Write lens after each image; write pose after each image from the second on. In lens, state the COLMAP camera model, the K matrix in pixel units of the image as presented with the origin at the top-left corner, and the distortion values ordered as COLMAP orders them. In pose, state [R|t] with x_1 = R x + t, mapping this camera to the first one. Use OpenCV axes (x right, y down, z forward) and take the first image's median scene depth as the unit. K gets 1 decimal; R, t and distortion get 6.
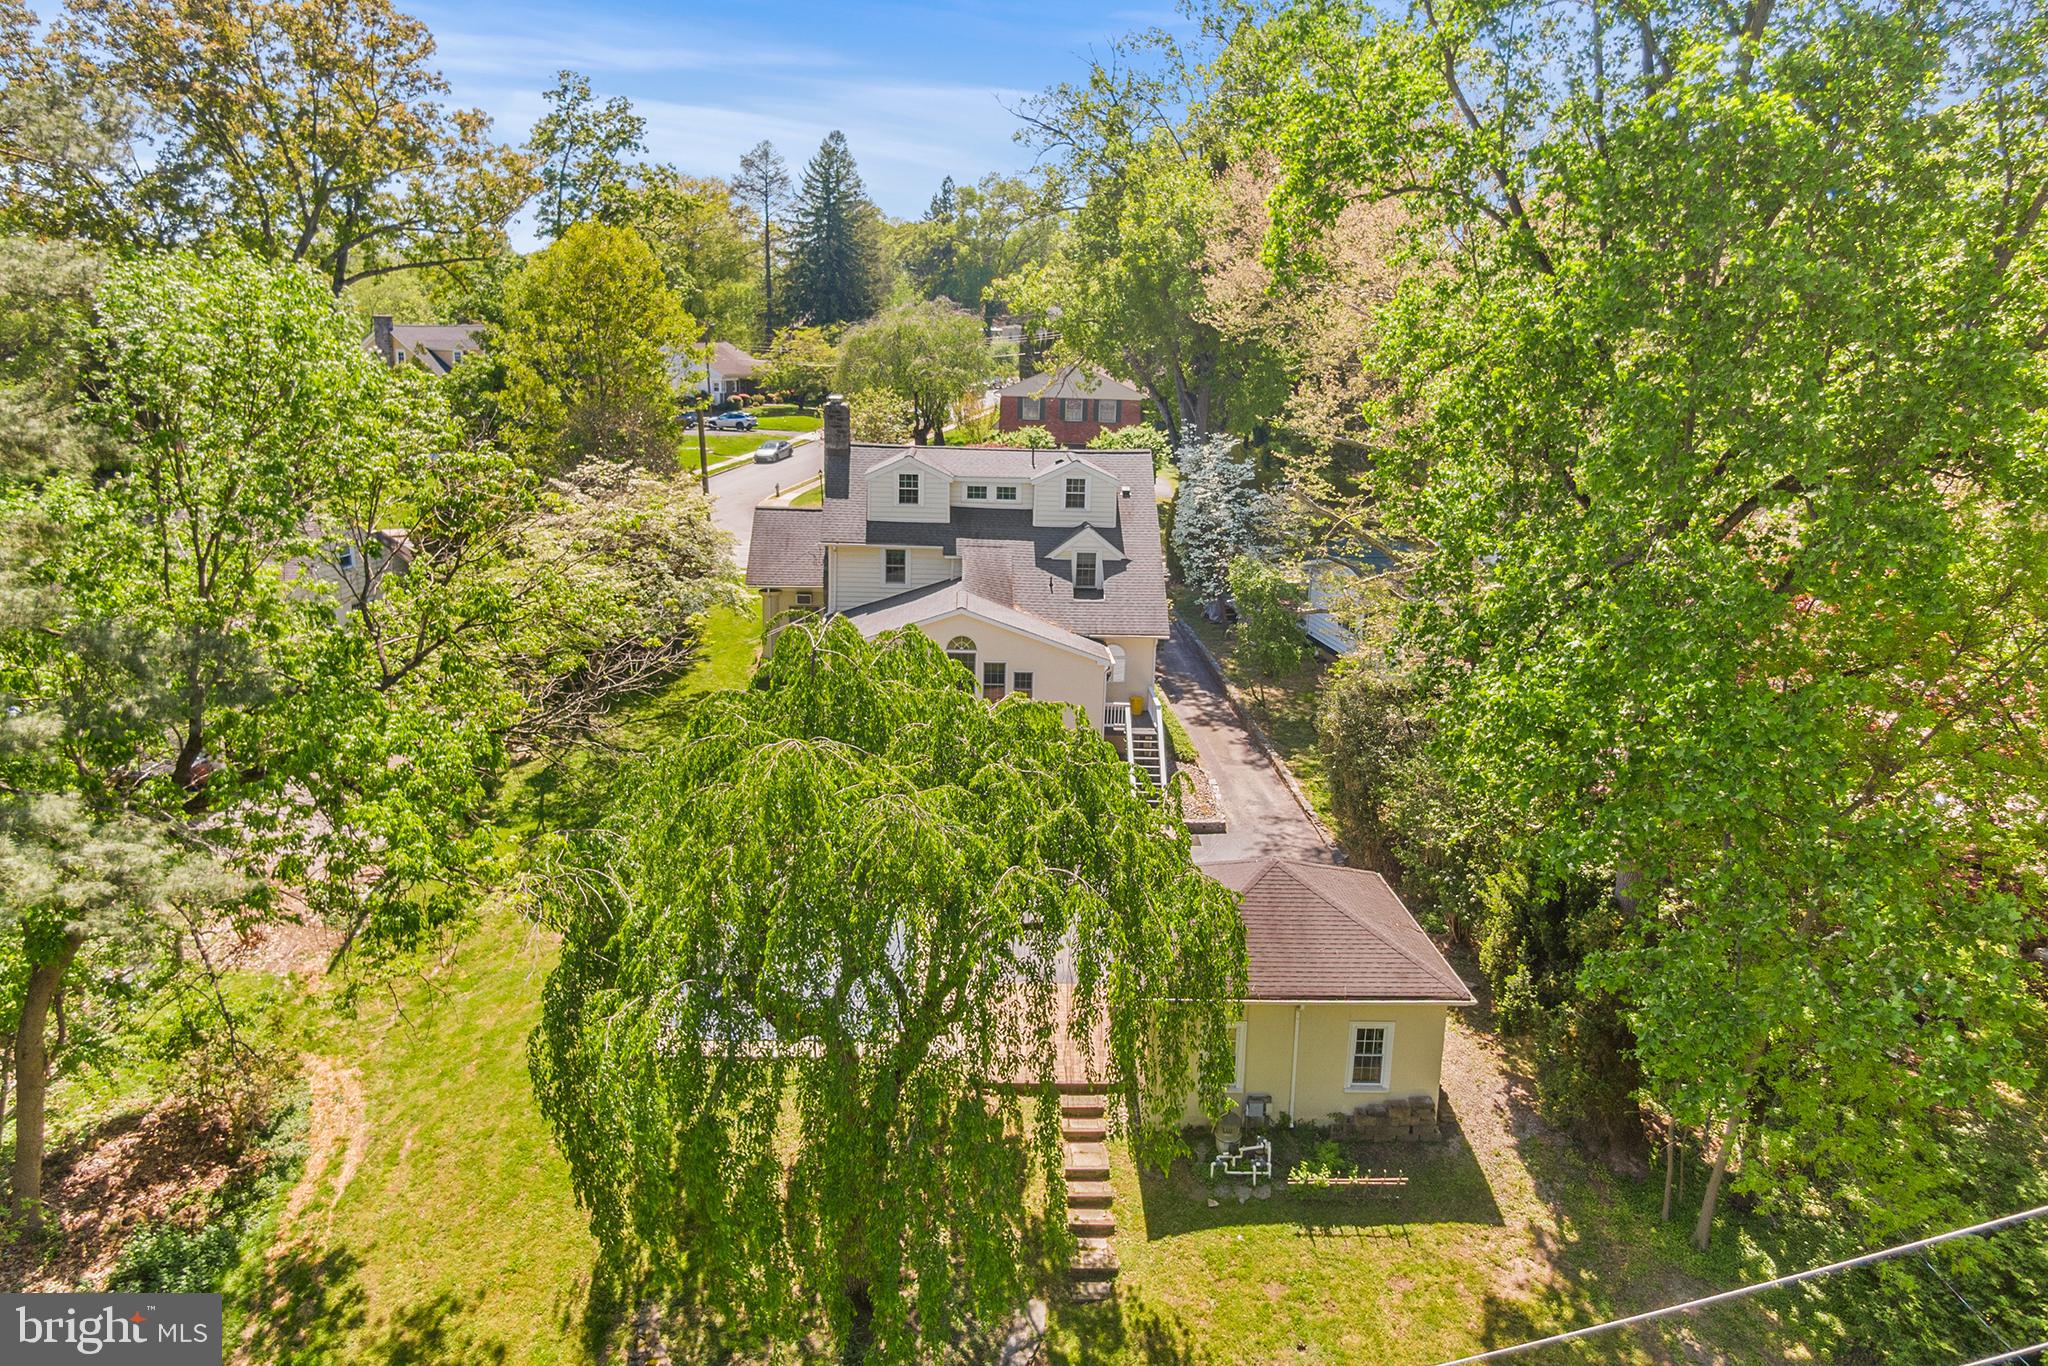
lens RADIAL K [[1459.9, 0, 1025.2], [0, 1459.9, 682.8], [0, 0, 1]] dist [0.013200, -0.020960]
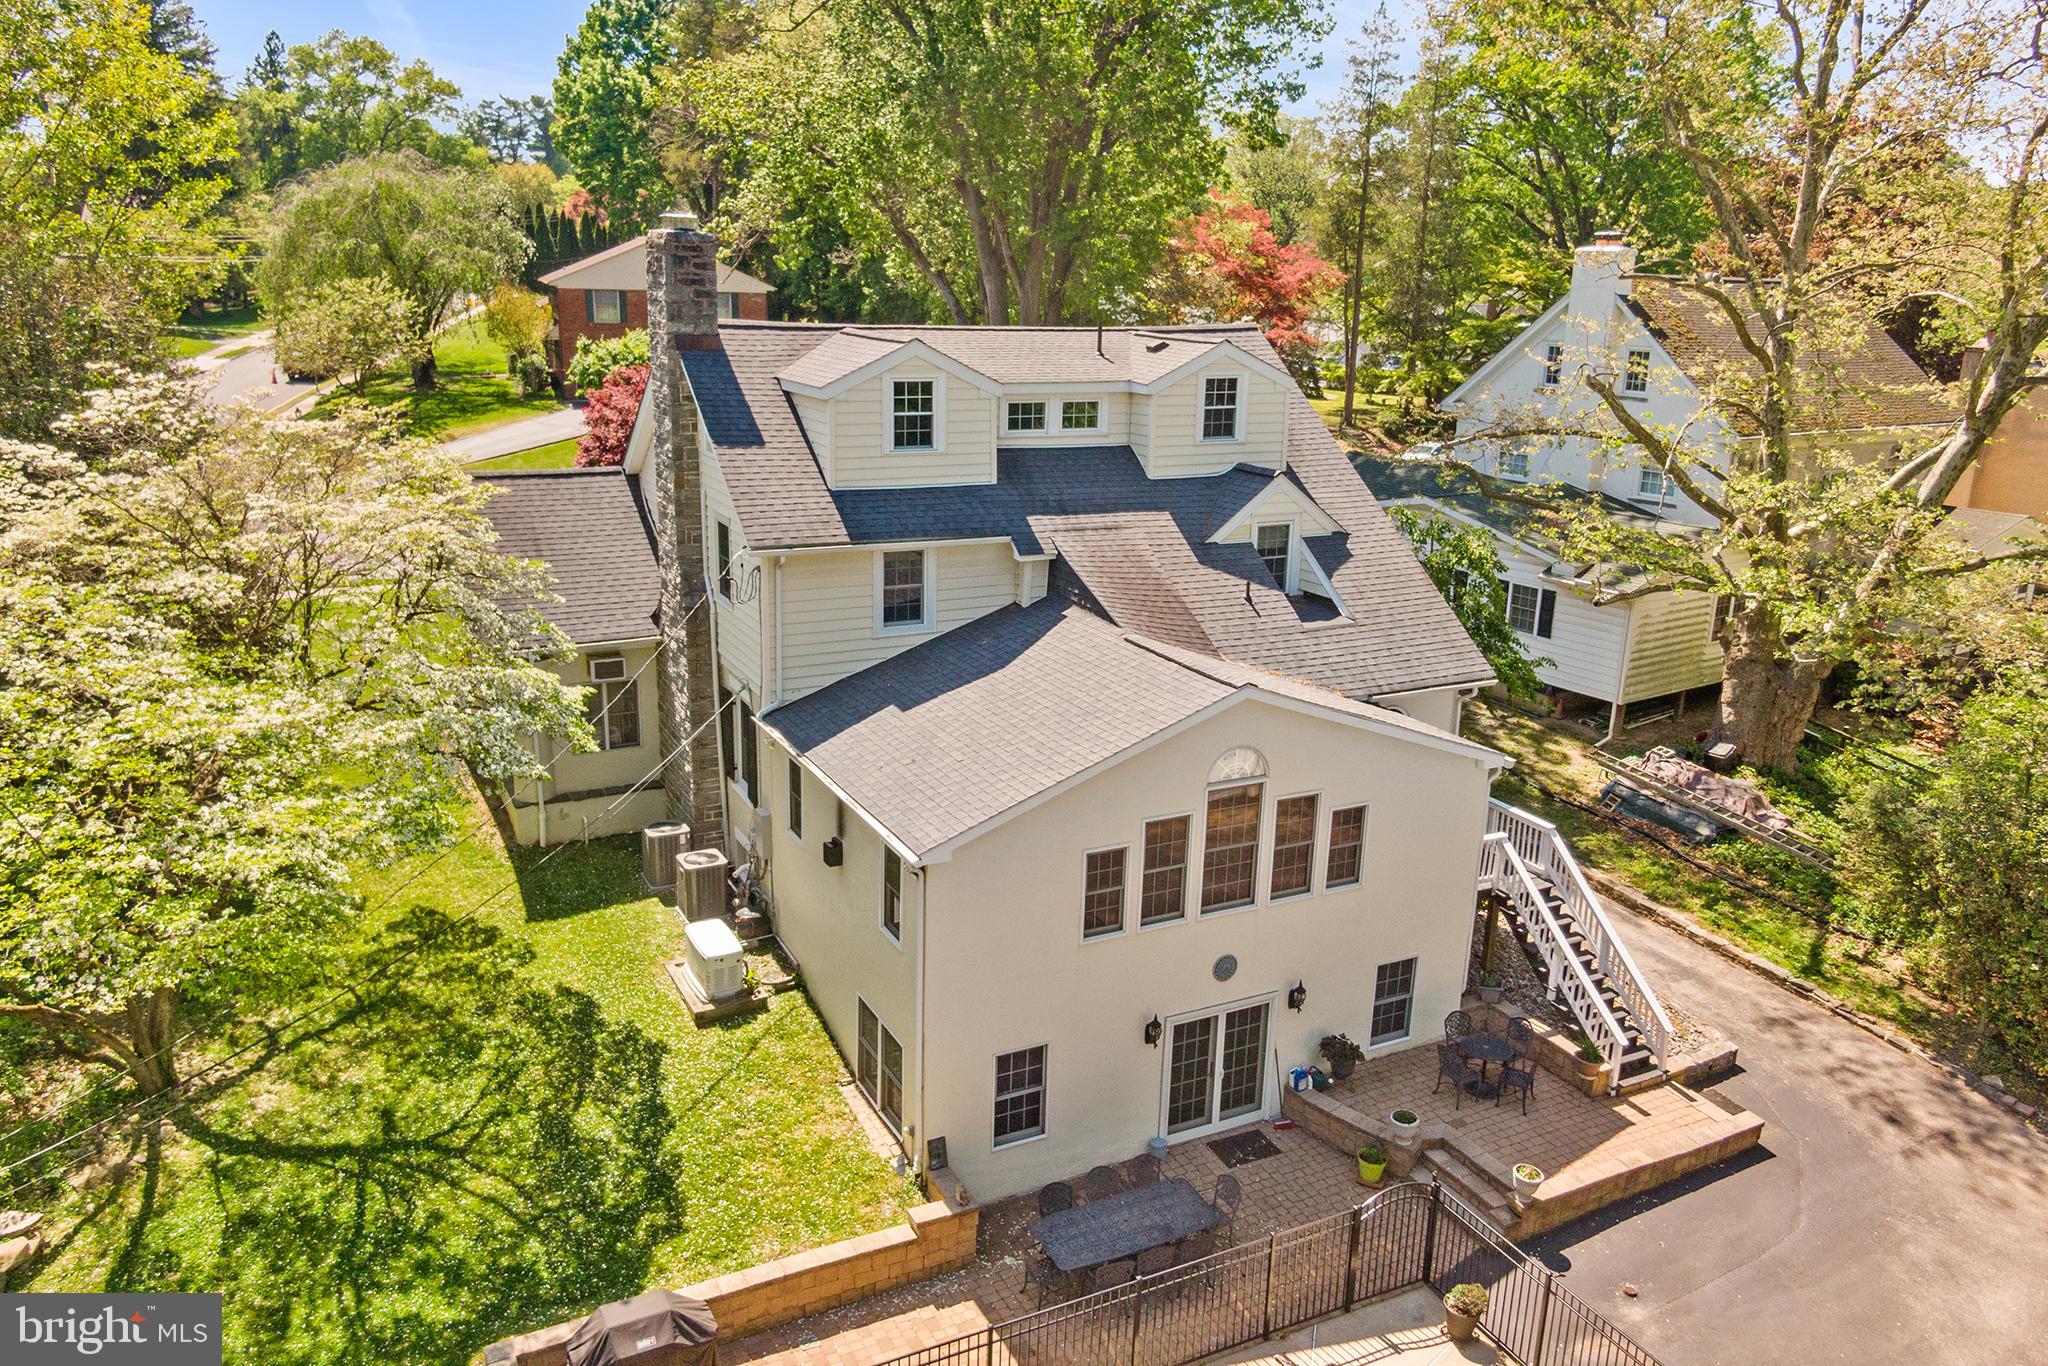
lens RADIAL K [[1459.9, 0, 1022.1], [0, 1459.9, 682.2], [0, 0, 1]] dist [0.013200, -0.020960]
pose [[0.906652, -0.123403, 0.403428, -0.241377], [0.103138, 0.992081, 0.071675, -0.079503], [-0.409078, -0.023375, 0.912200, 0.570956]]
